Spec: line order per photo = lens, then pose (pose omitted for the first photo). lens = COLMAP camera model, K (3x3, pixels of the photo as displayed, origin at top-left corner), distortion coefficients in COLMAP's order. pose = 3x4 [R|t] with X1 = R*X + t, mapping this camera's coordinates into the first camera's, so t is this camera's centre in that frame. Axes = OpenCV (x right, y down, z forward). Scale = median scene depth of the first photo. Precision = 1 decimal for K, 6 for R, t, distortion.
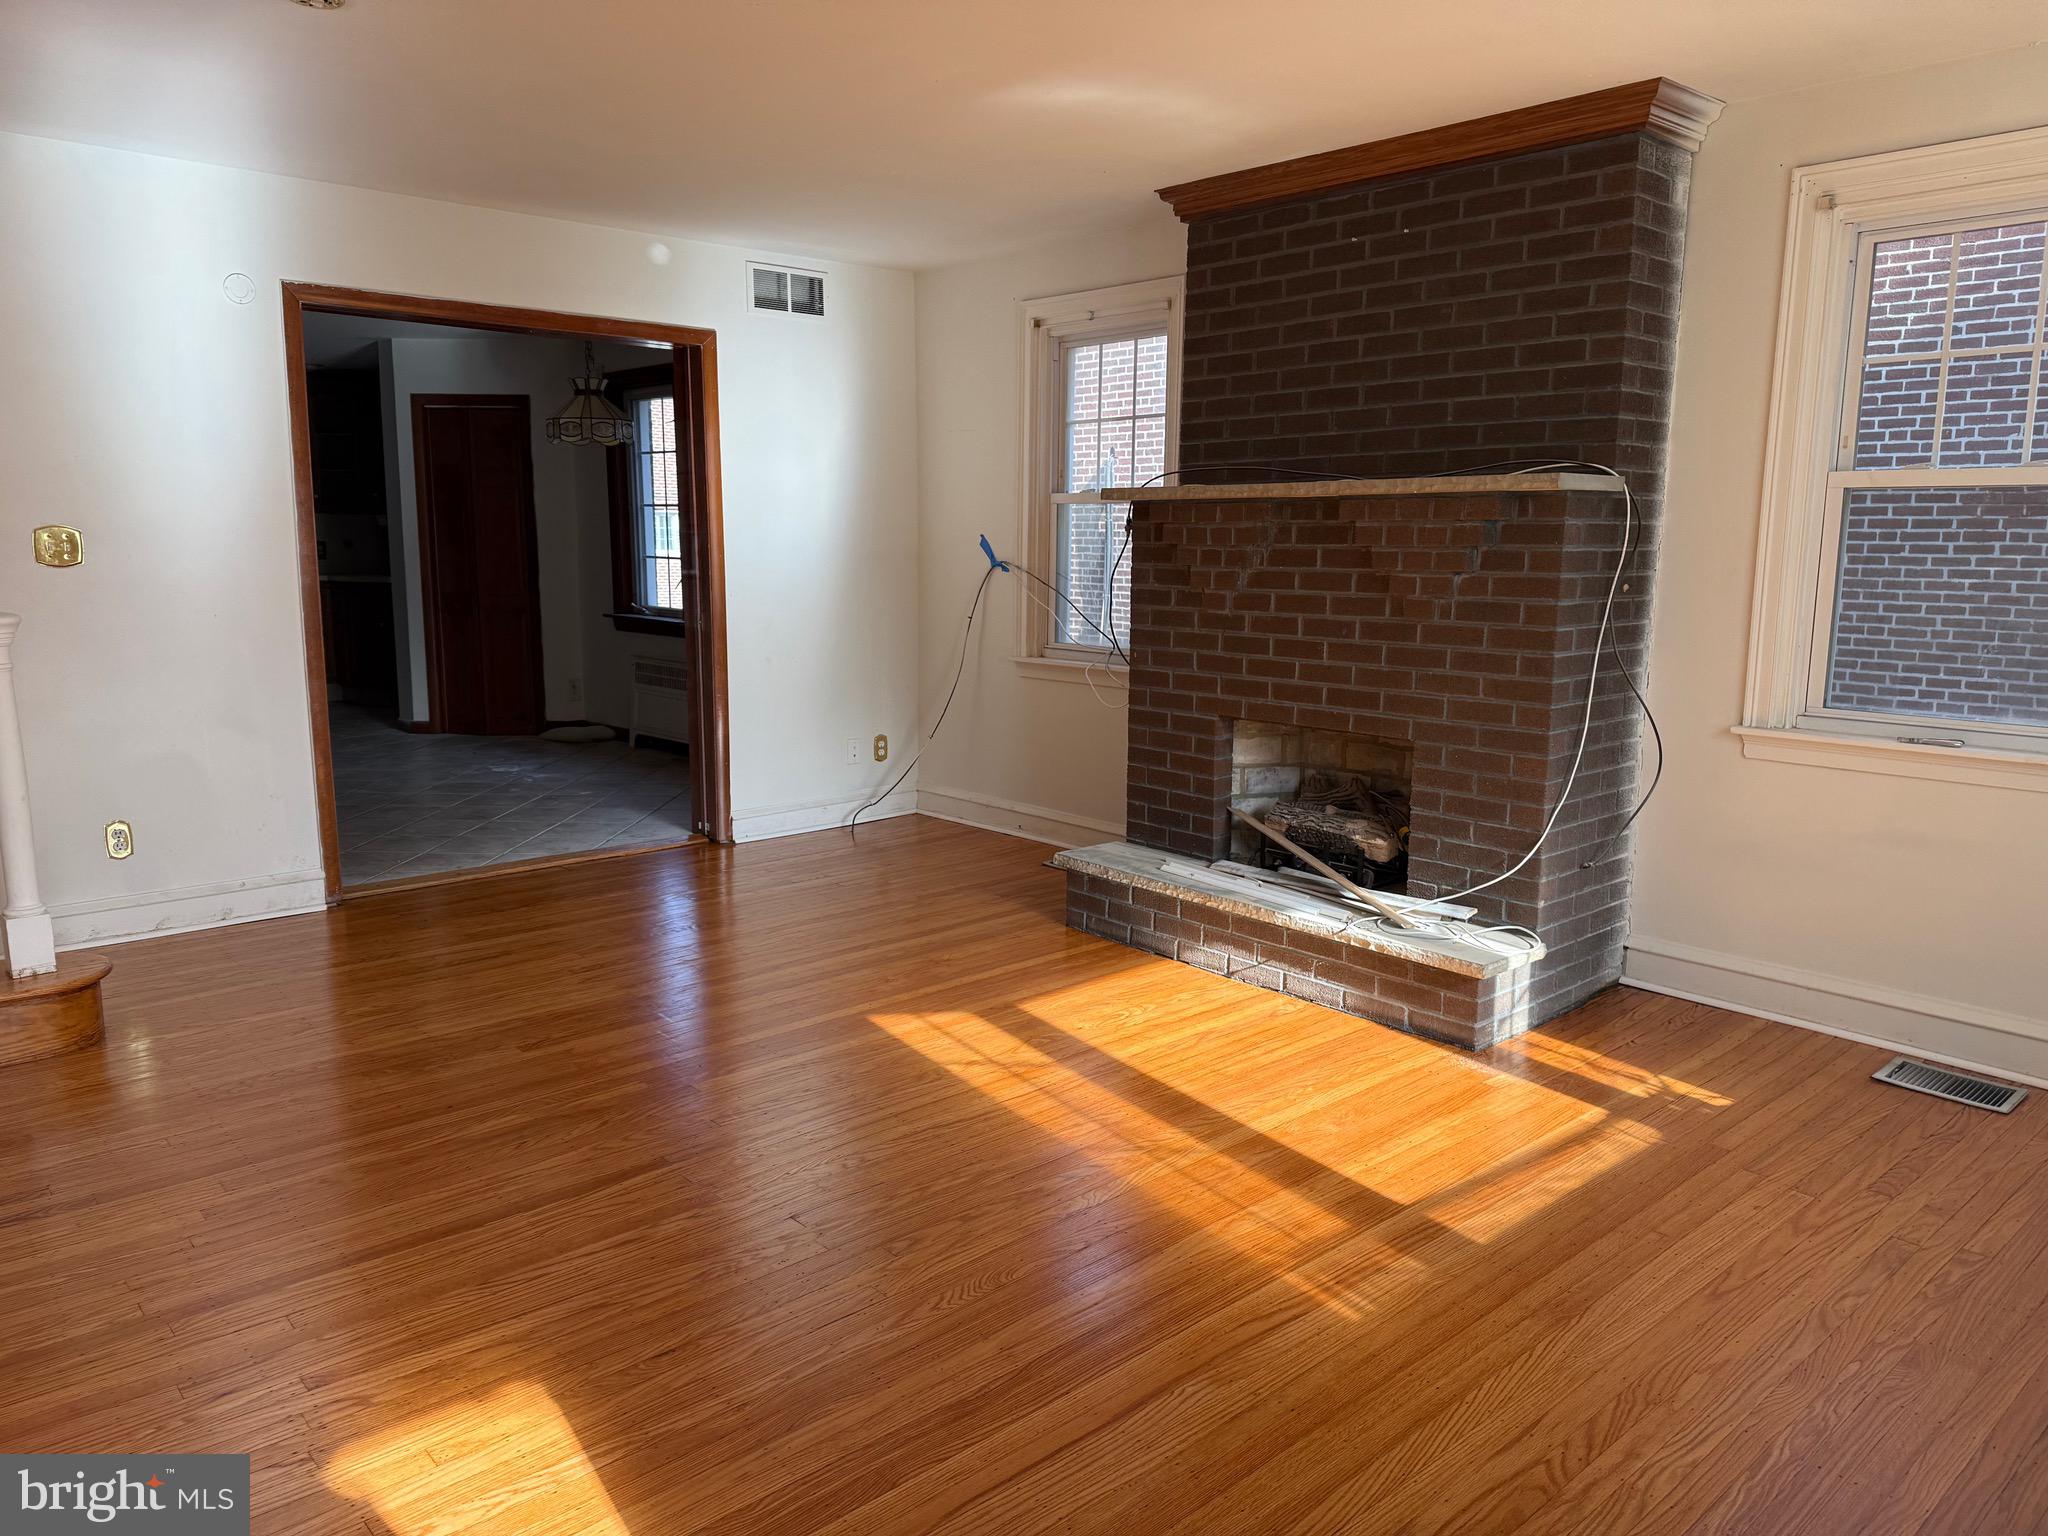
lens RADIAL K [[1424.7, 0, 1012.6], [0, 1424.7, 759.9], [0, 0, 1]] dist [0.072528, -0.091676]
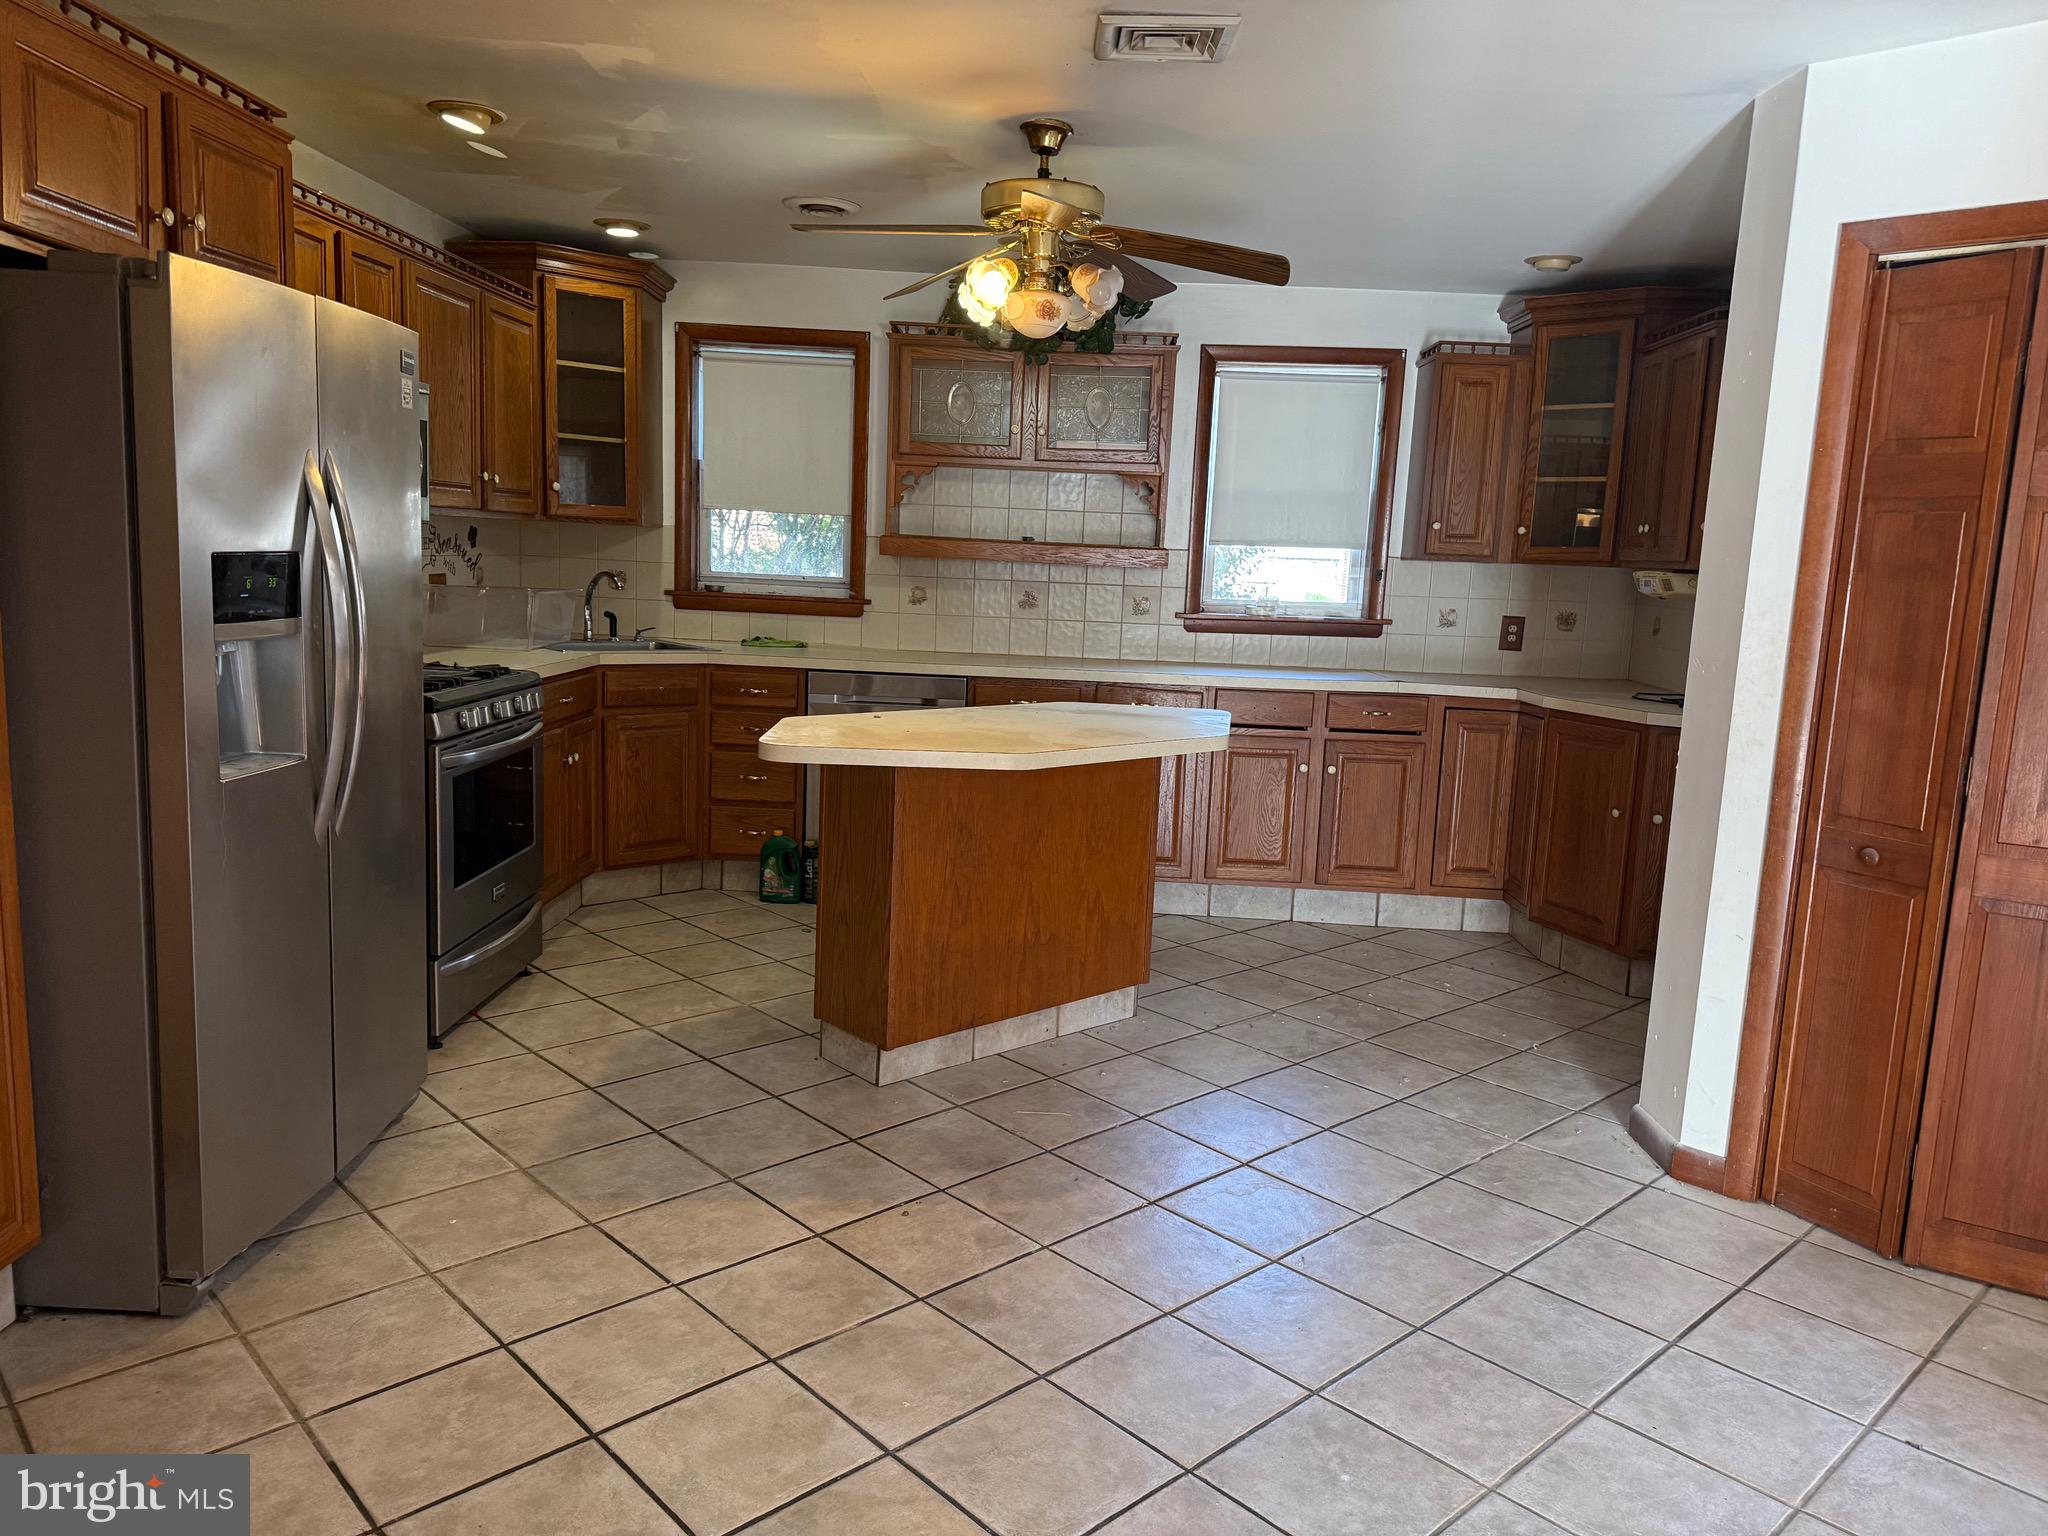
lens RADIAL K [[1424.7, 0, 1027.2], [0, 1424.7, 764.8], [0, 0, 1]] dist [0.072528, -0.091676]
pose [[0.716202, 0.132151, -0.685267, -0.305578], [-0.149479, 0.988168, 0.034337, -0.112204], [0.681697, 0.077841, 0.727482, 0.635511]]
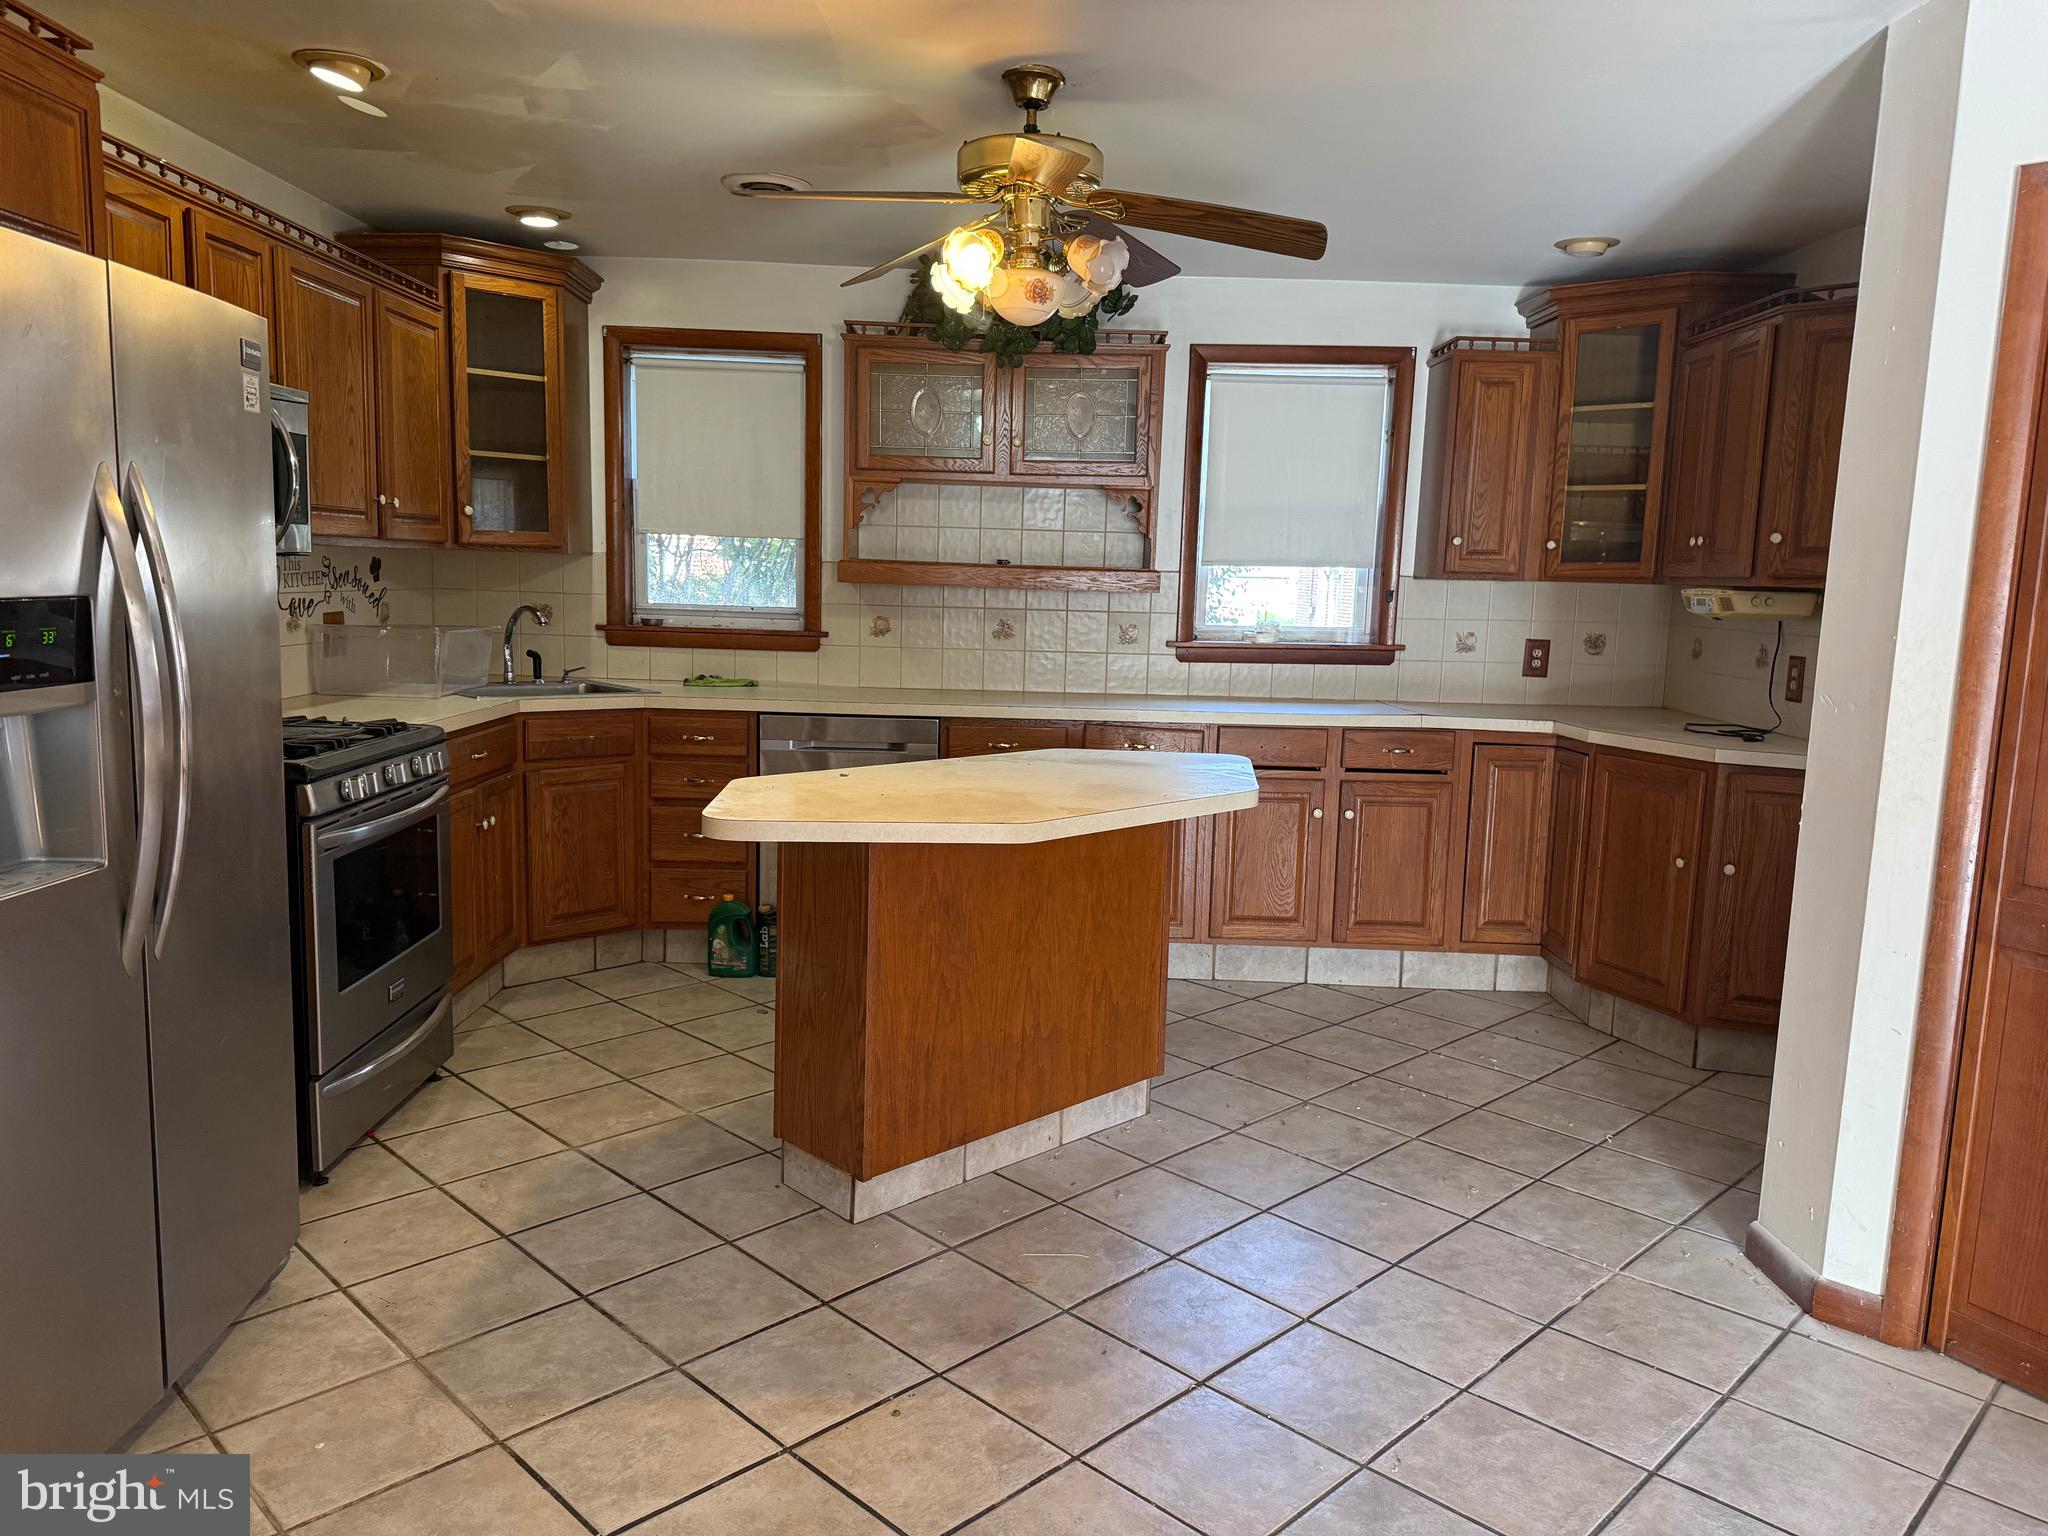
lens RADIAL K [[1424.7, 0, 1016.7], [0, 1424.7, 773.8], [0, 0, 1]] dist [0.072528, -0.091676]
pose [[0.736847, 0.112928, -0.666561, -0.360166], [-0.131745, 0.991034, 0.022263, -0.119407], [0.663098, 0.071412, 0.745118, 0.674887]]
